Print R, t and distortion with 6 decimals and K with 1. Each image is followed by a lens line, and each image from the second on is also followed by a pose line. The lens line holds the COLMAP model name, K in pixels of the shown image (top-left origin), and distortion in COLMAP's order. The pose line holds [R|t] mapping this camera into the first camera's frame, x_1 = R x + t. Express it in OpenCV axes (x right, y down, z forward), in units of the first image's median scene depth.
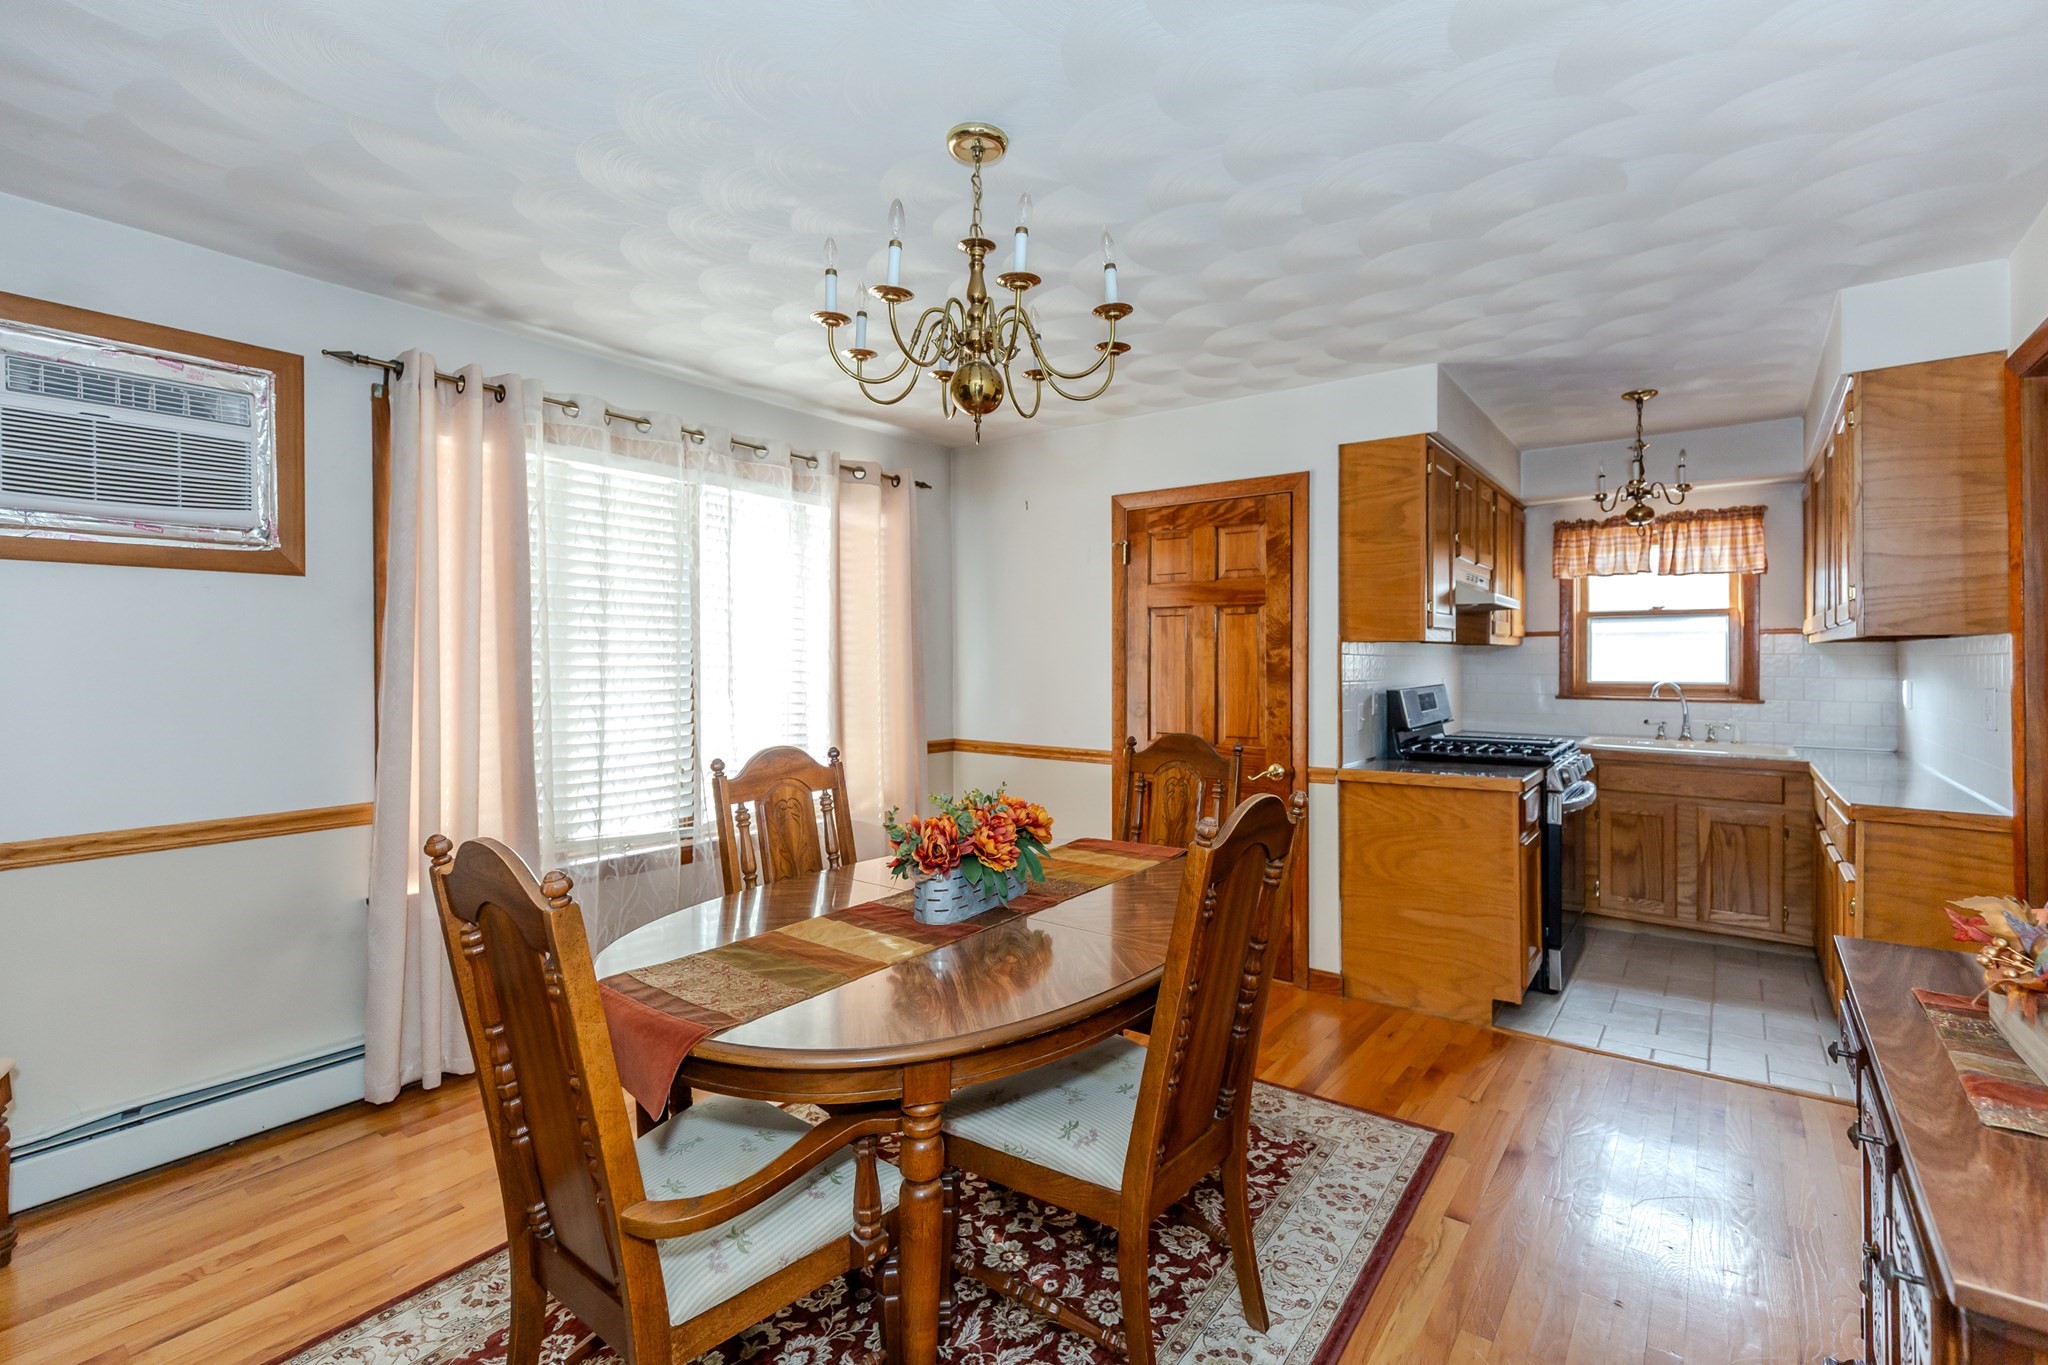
lens RADIAL K [[918.9, 0, 1020.8], [0, 918.9, 656.6], [0, 0, 1]] dist [0.005283, 0.000585]
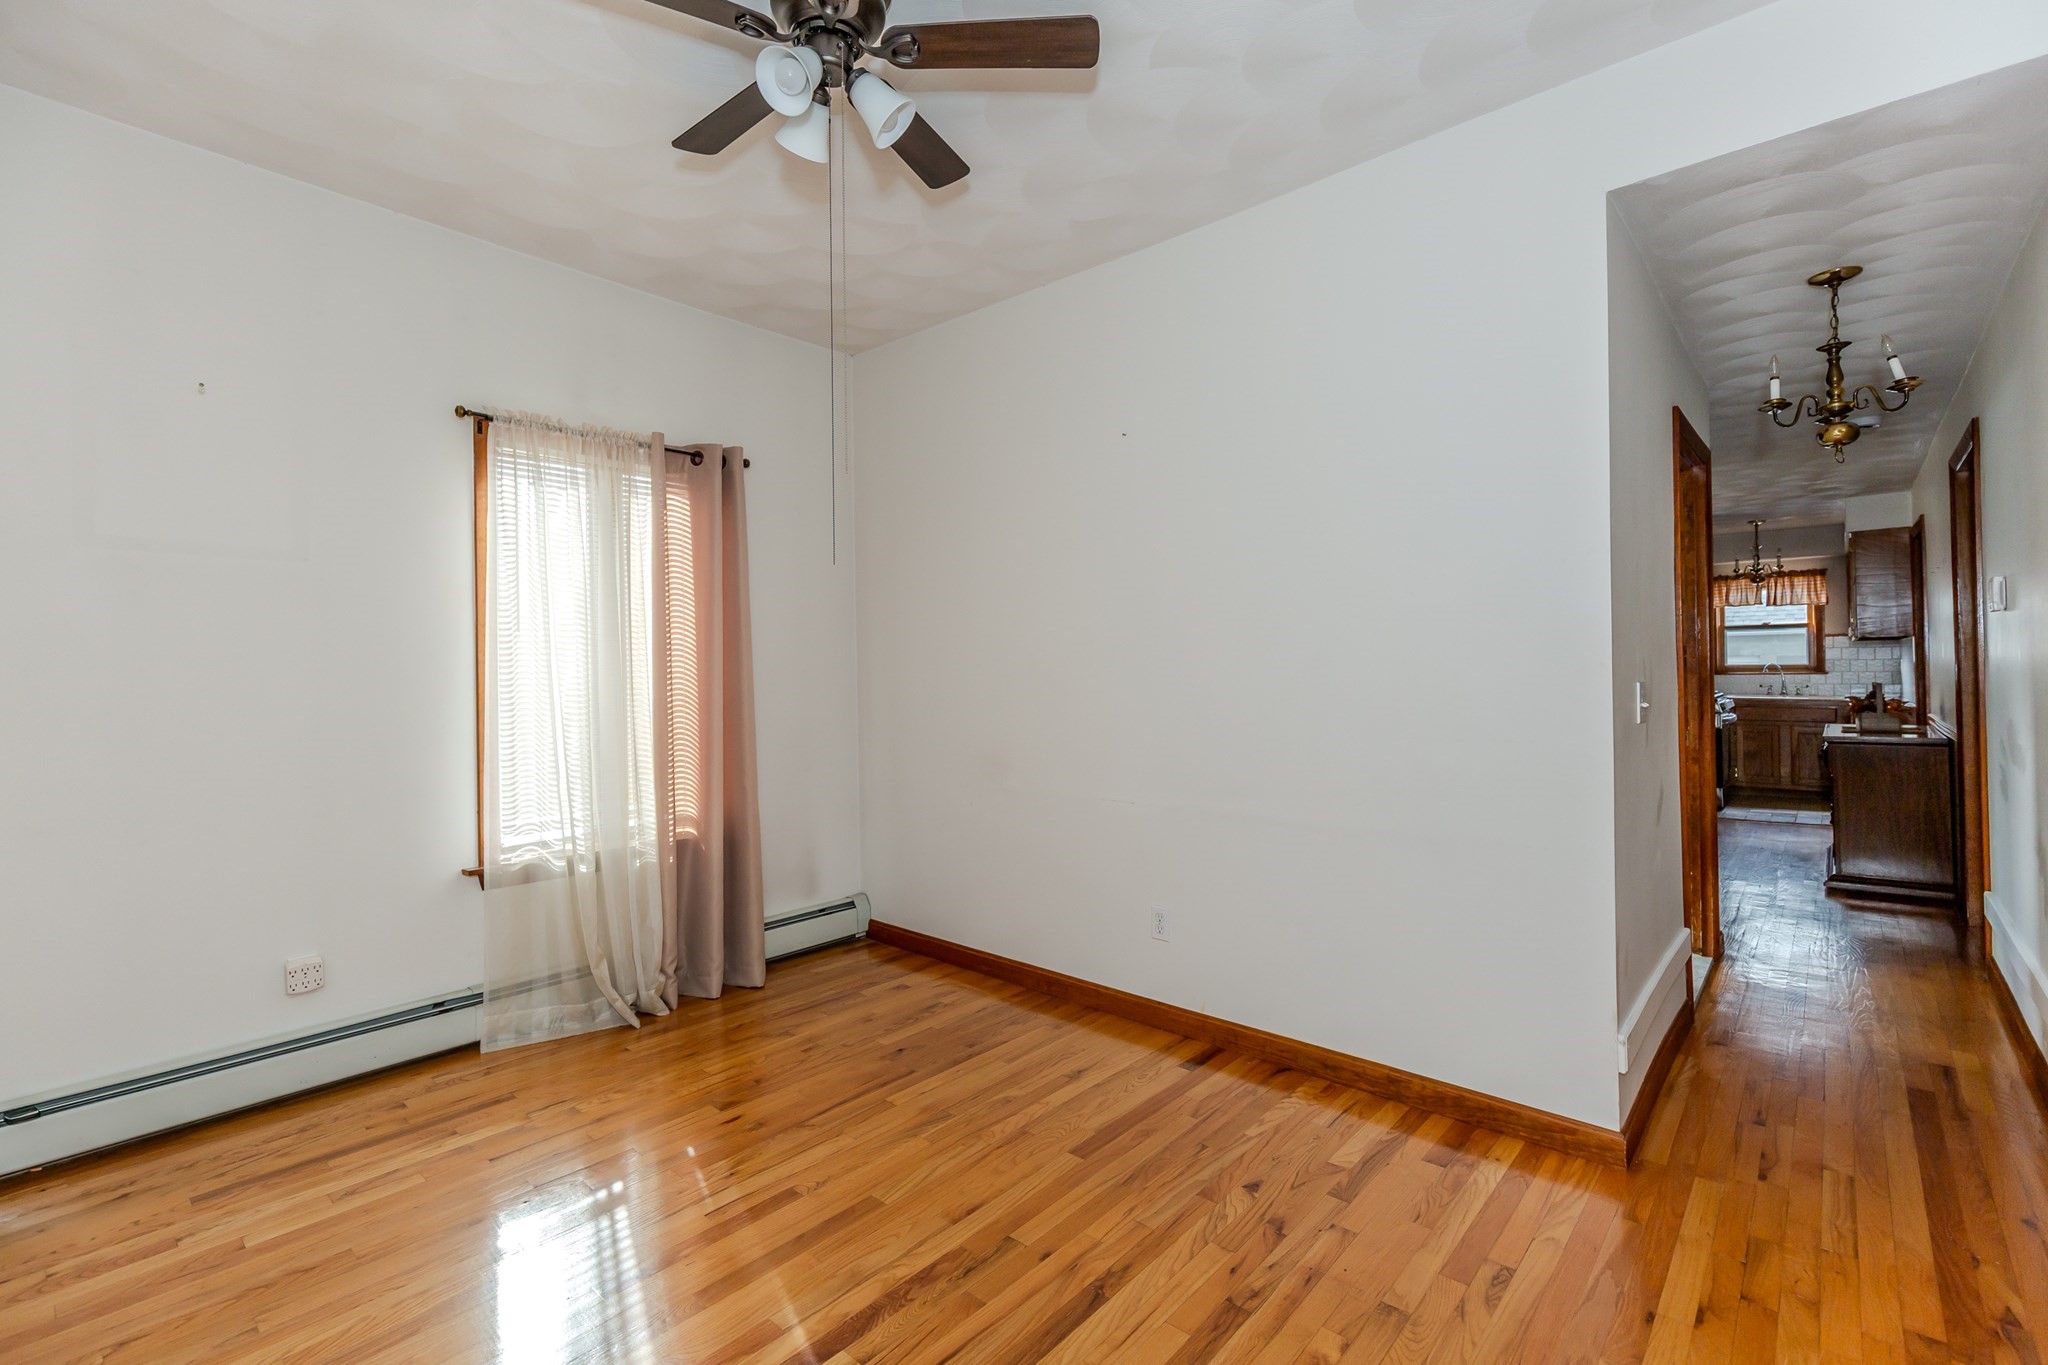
lens RADIAL K [[918.9, 0, 1016.1], [0, 918.9, 666.6], [0, 0, 1]] dist [0.005283, 0.000585]
pose [[0.997483, -0.018774, -0.068377, -0.690935], [0.018708, 0.999824, -0.001611, 0.008214], [0.068395, 0.000328, 0.997658, -0.956181]]
